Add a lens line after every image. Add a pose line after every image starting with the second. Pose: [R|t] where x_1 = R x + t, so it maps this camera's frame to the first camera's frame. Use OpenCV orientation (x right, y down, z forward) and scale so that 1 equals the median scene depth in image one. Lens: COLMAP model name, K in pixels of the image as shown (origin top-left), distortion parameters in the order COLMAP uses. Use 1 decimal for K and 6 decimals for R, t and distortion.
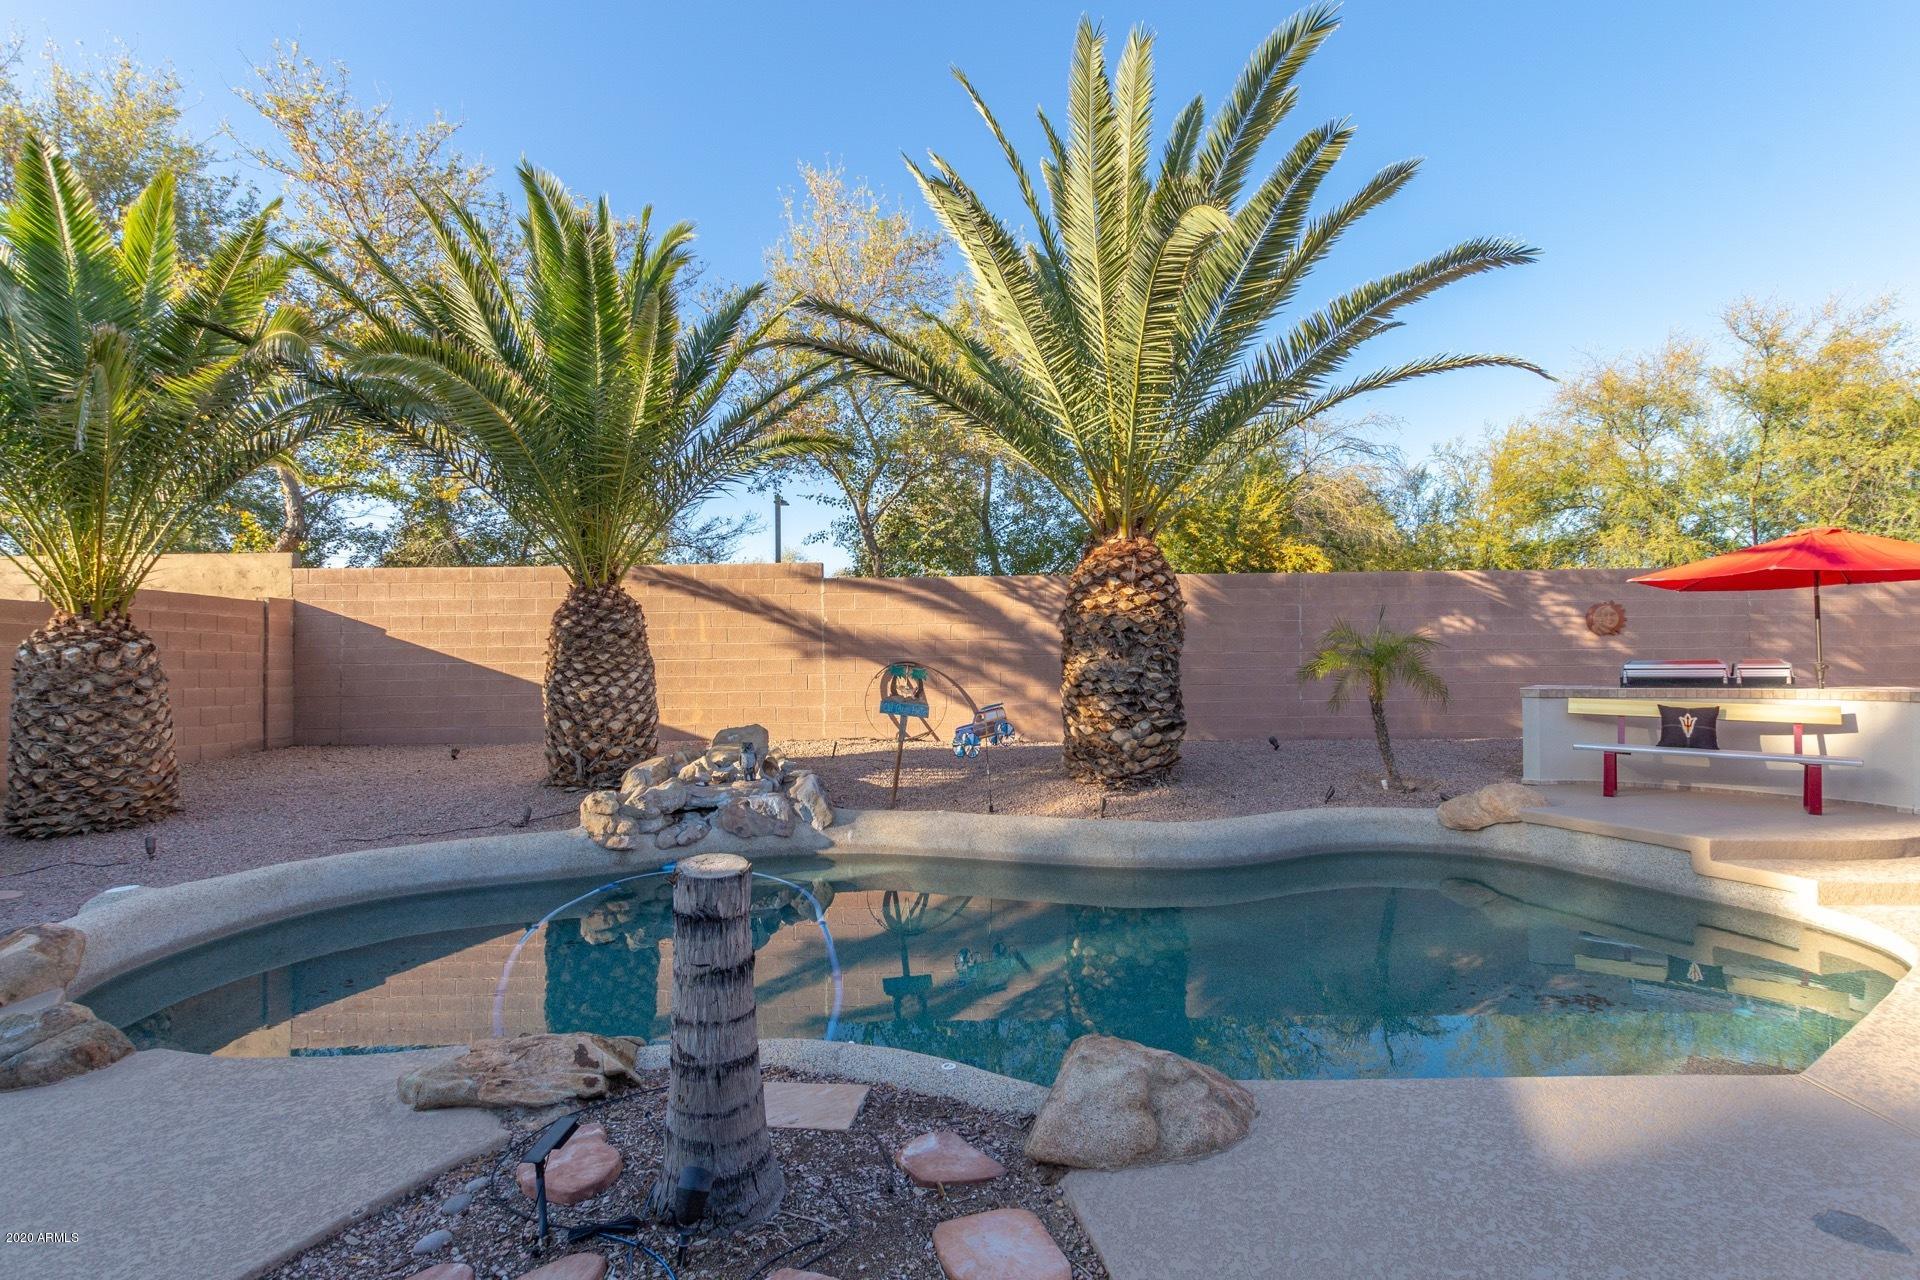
lens RADIAL K [[876.1, 0, 960.9], [0, 876.1, 674.0], [0, 0, 1]] dist [0.004820, -0.001227]
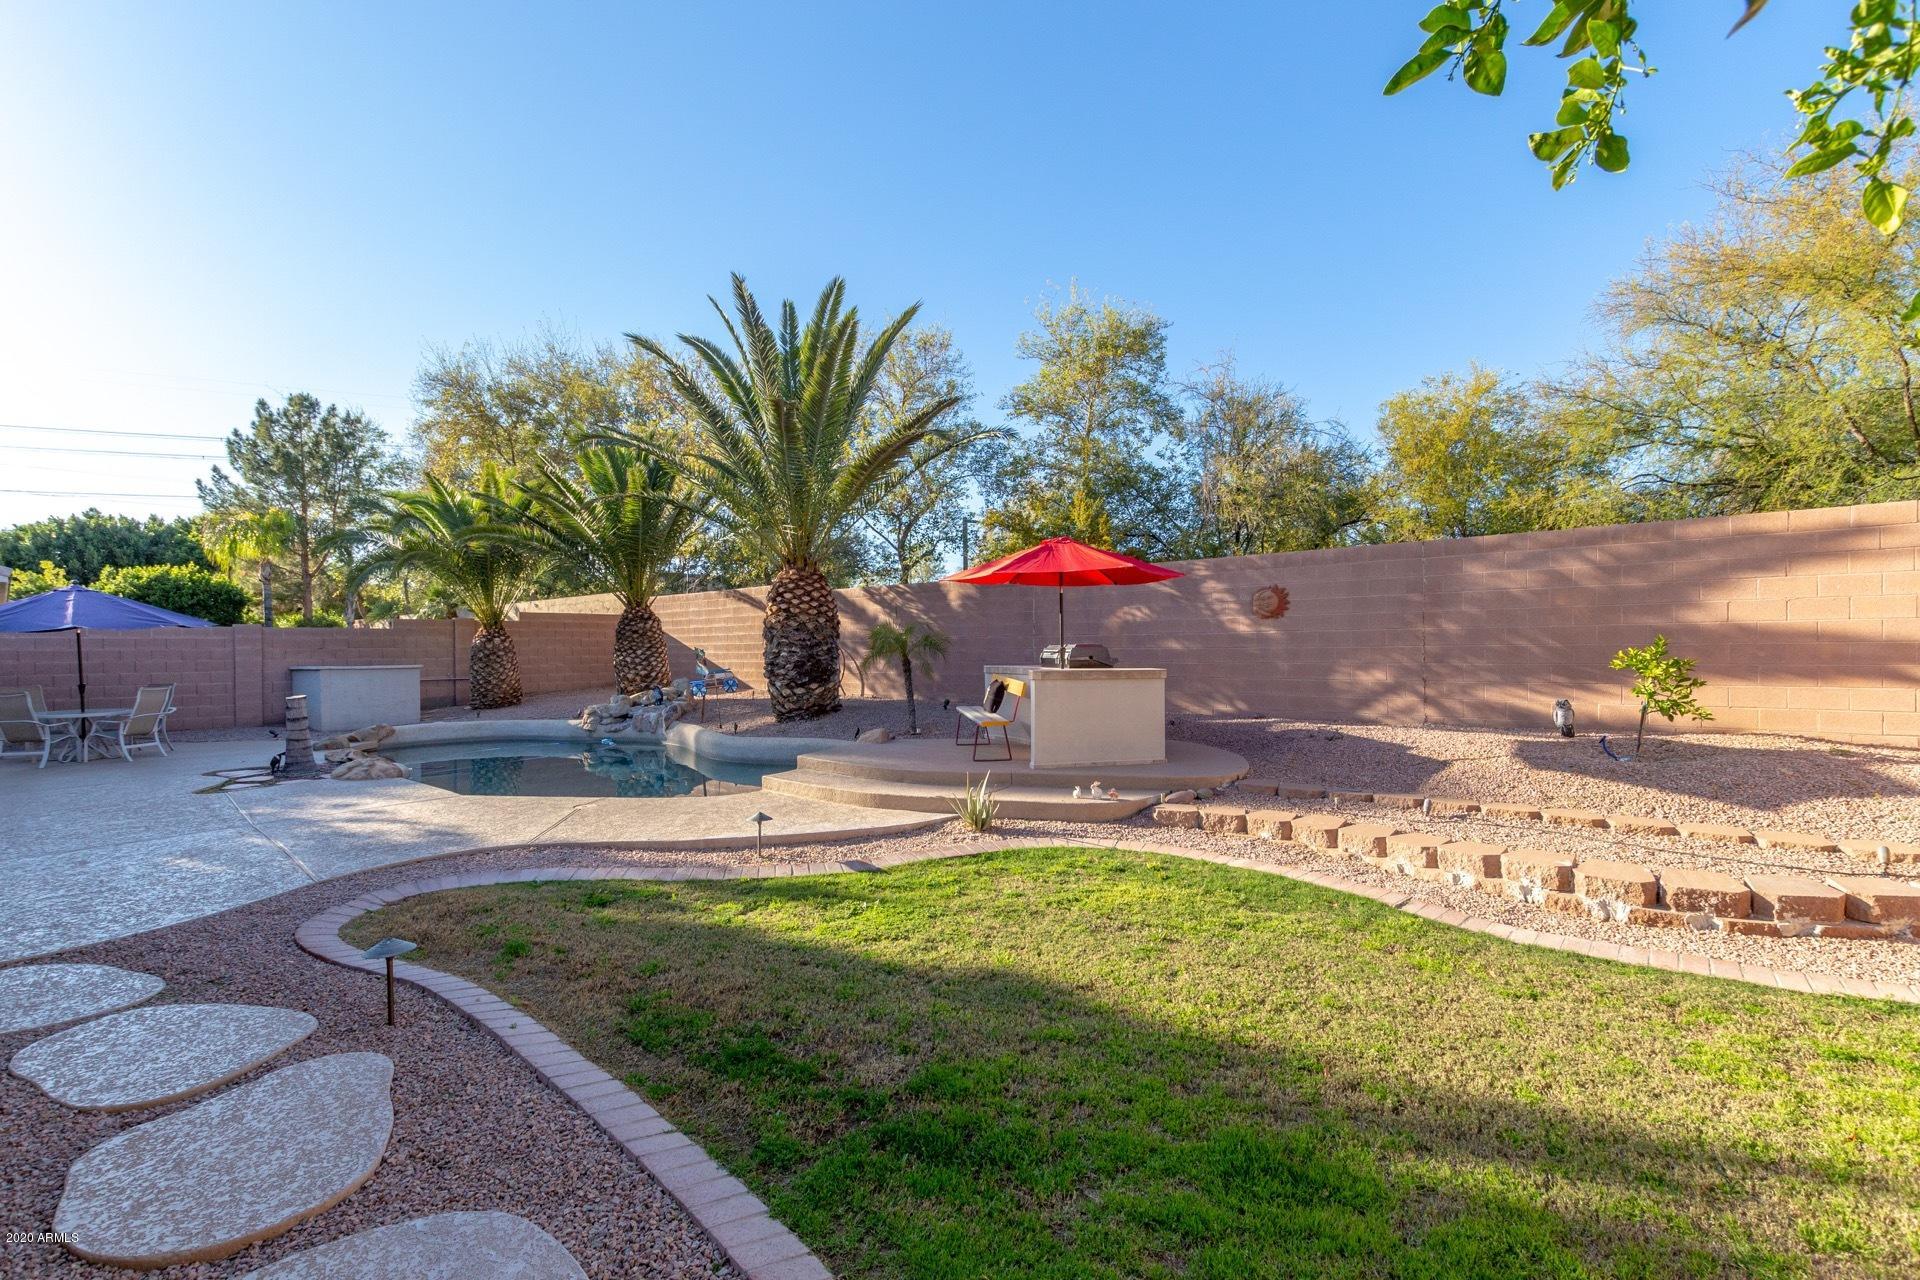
lens RADIAL K [[898.2, 0, 961.9], [0, 898.2, 677.9], [0, 0, 1]] dist [0.003223, -0.000284]
pose [[0.730583, 0.027536, -0.682269, 1.648933], [-0.007002, 0.999436, 0.032838, -0.011820], [0.682788, -0.019213, 0.730364, -0.013009]]
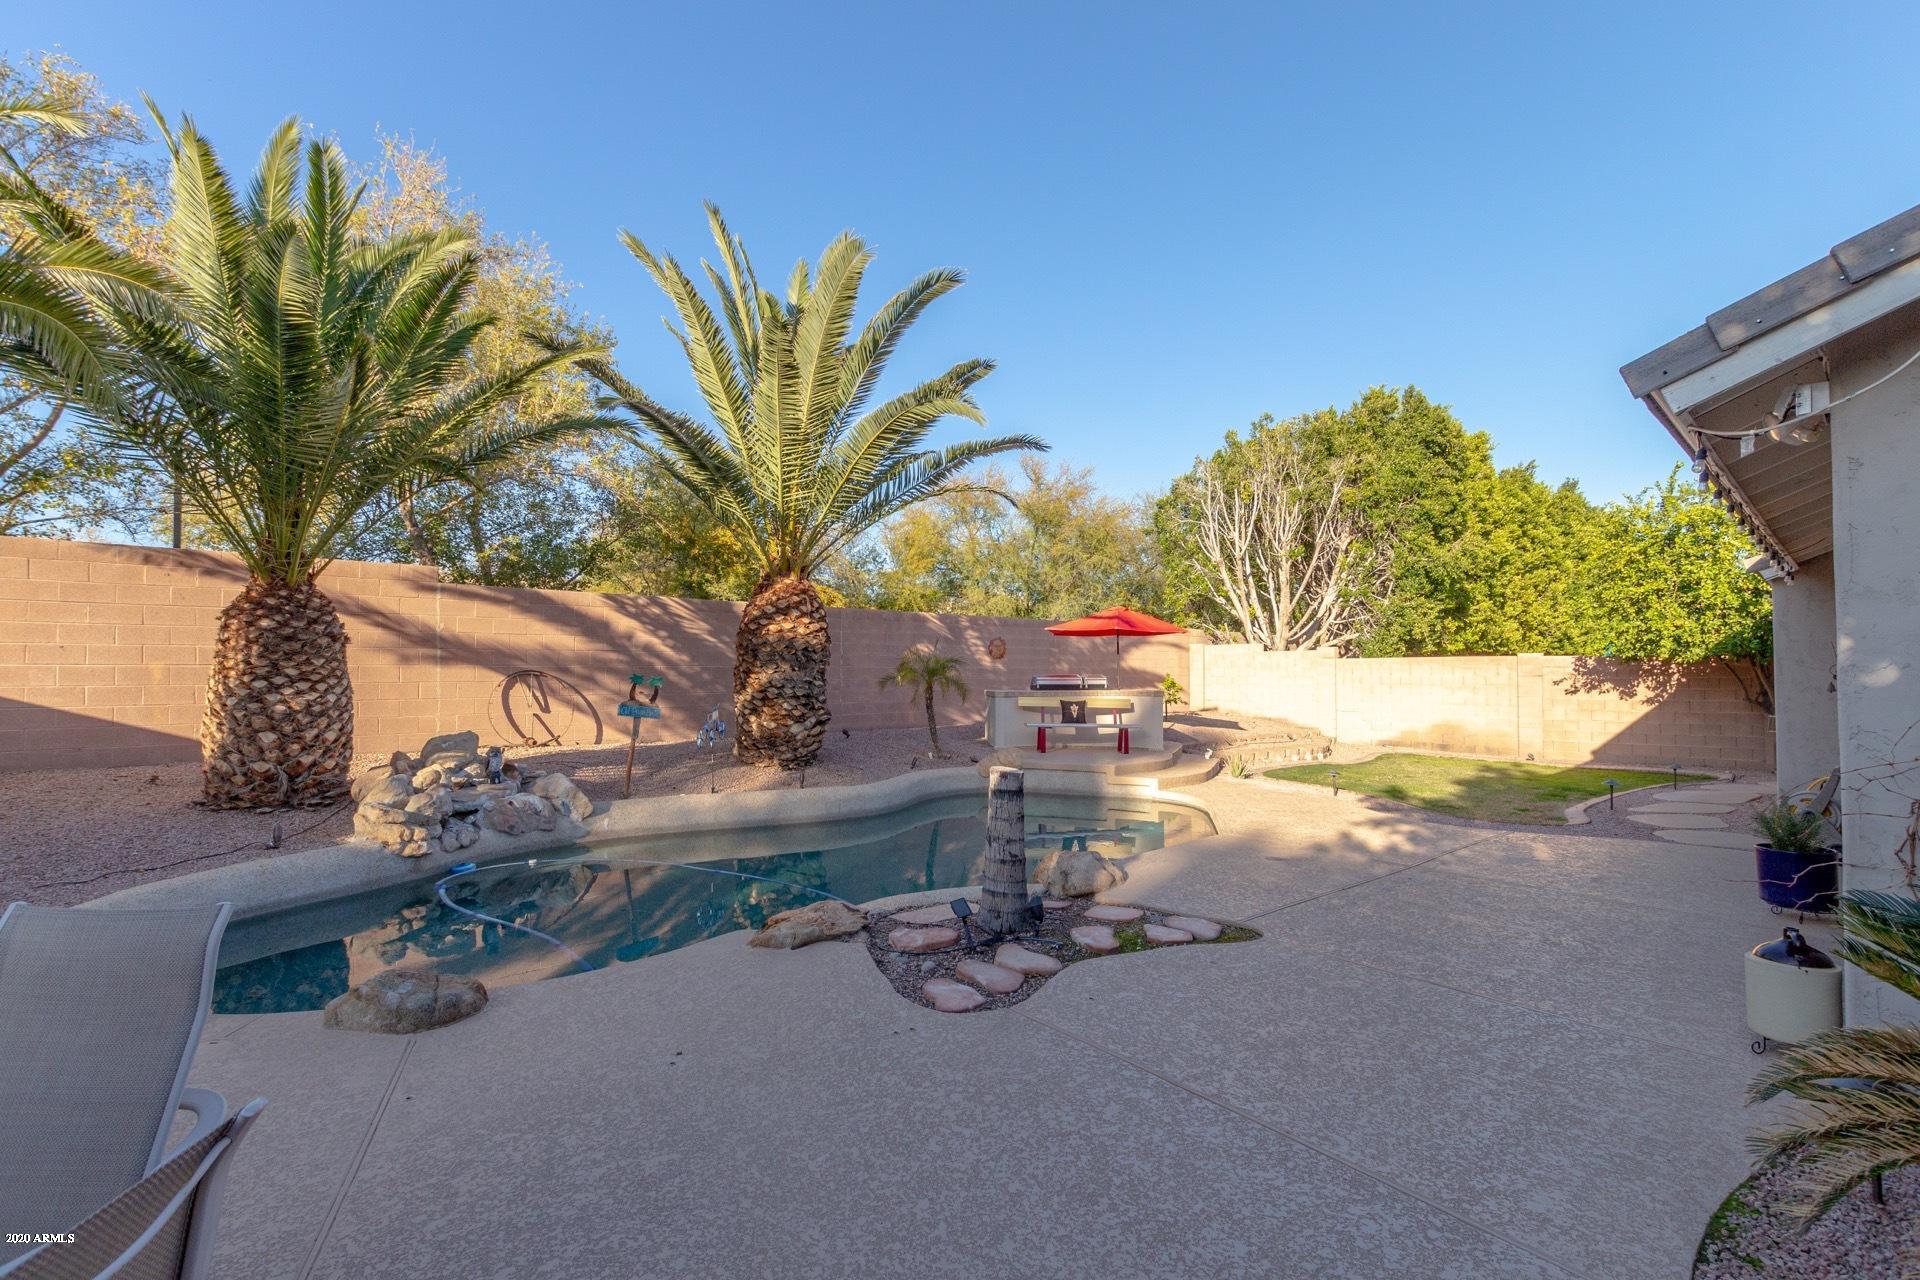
lens RADIAL K [[879.8, 0, 960.7], [0, 879.8, 688.4], [0, 0, 1]] dist [0.002170, 0.000257]
pose [[0.717913, -0.002468, 0.696128, -0.569723], [0.000239, 0.999995, 0.003298, 0.005314], [-0.696133, -0.002202, 0.717910, -0.134613]]
